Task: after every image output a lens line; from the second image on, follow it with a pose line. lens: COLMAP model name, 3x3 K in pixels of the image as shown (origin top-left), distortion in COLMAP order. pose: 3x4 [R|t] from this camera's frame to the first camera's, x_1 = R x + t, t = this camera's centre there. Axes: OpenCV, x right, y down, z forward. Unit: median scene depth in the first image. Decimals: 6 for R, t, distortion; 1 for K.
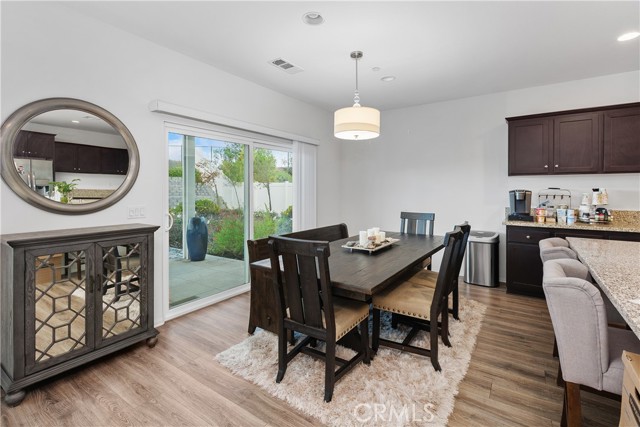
lens RADIAL K [[300.4, 0, 320.7], [0, 300.4, 191.5], [0, 0, 1]] dist [-0.001415, -0.000262]
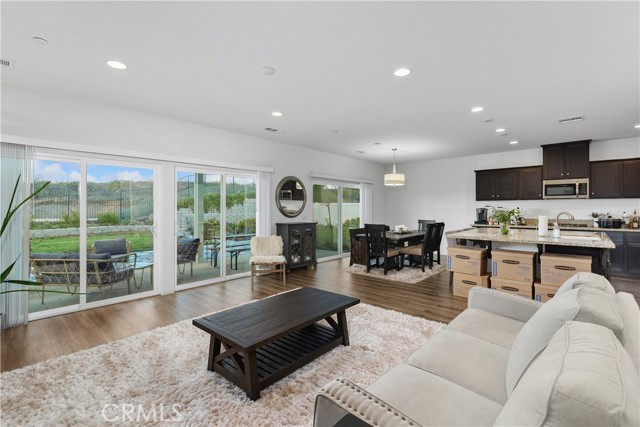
lens RADIAL K [[289.0, 0, 318.9], [0, 289.0, 207.2], [0, 0, 1]] dist [-0.001378, -0.000474]
pose [[0.990620, -0.003025, -0.136609, -0.122561], [0.001784, 0.999956, -0.009202, 0.004231], [0.136631, 0.008872, 0.990582, -1.029341]]
